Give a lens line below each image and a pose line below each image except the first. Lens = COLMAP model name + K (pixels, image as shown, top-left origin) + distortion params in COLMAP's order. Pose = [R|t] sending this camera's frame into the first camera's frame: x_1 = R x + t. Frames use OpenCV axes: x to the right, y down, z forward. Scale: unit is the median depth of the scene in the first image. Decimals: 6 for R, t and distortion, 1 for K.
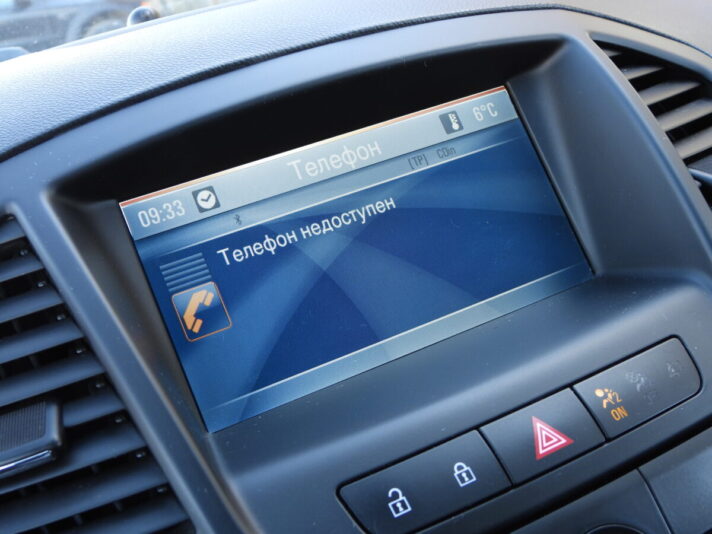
lens RADIAL K [[991.0, 0, 356.0], [0, 991.0, 267.0], [0, 0, 1]] dist [-0.091437, -0.018398]
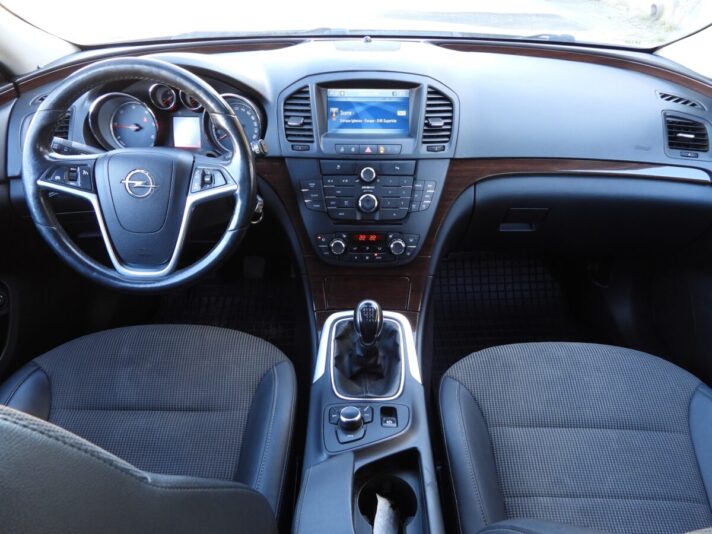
lens RADIAL K [[504.5, 0, 344.5], [0, 504.5, 263.1], [0, 0, 1]] dist [-0.003691, 0.000633]
pose [[0.872092, 0.419895, -0.251284, 1.115917], [-0.318813, 0.877116, 0.359203, -0.290922], [0.371233, -0.233145, 0.898793, -2.031780]]
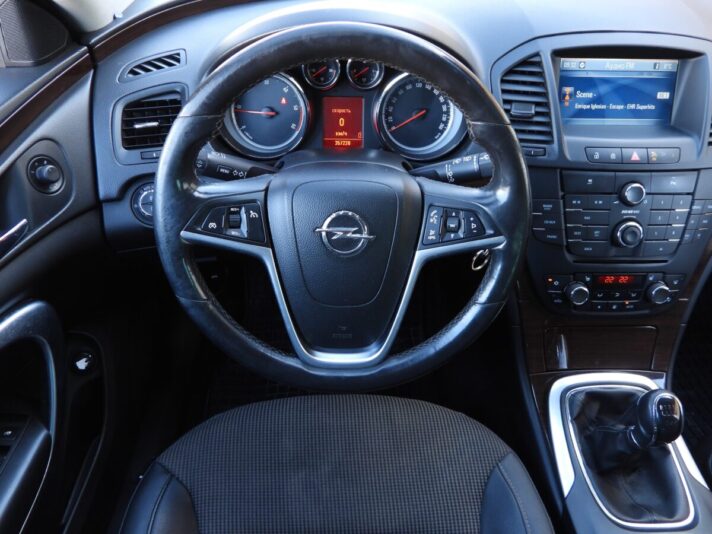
lens RADIAL K [[490.6, 0, 356.0], [0, 490.6, 267.0], [0, 0, 1]] dist [-0.007701, -0.002741]
pose [[0.884885, 0.441932, -0.147221, -0.342452], [-0.329319, 0.817055, 0.473254, -0.042265], [0.329434, -0.370293, 0.868537, -1.375727]]
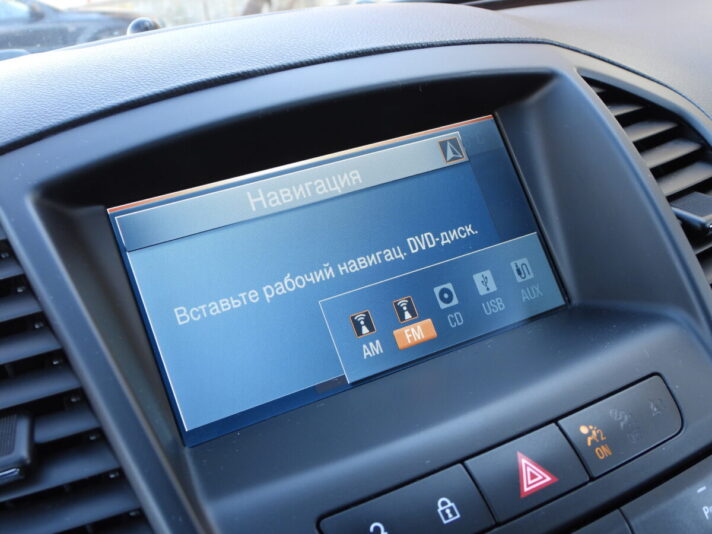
lens RADIAL K [[859.4, 0, 356.0], [0, 859.4, 267.0], [0, 0, 1]] dist [-0.013348, -0.217170]
pose [[0.997529, 0.055199, 0.043454, -0.028280], [-0.055255, 0.998472, 0.000093, -0.022948], [-0.043383, -0.002494, 0.999055, 0.144461]]
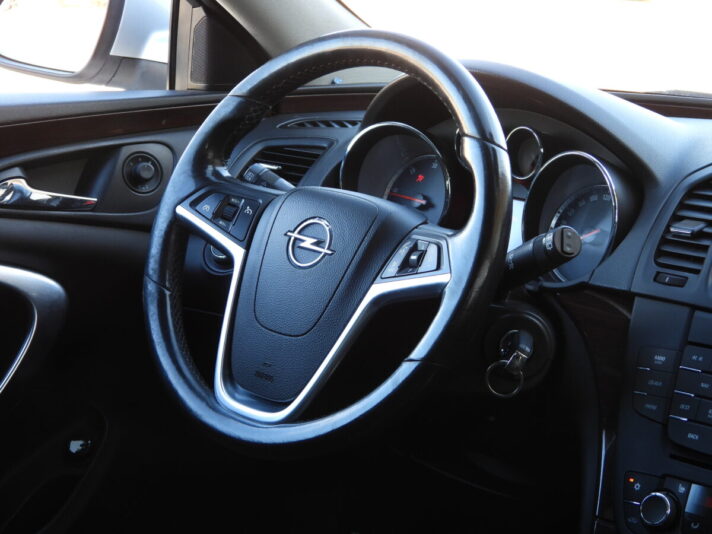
lens RADIAL K [[1552.4, 0, 356.0], [0, 1552.4, 267.0], [0, 0, 1]] dist [-0.070086, -0.226372]
pose [[0.341528, 0.399526, -0.850728, 3.028720], [-0.422036, 0.873957, 0.241007, -0.383575], [0.839788, 0.276727, 0.467096, -1.819451]]
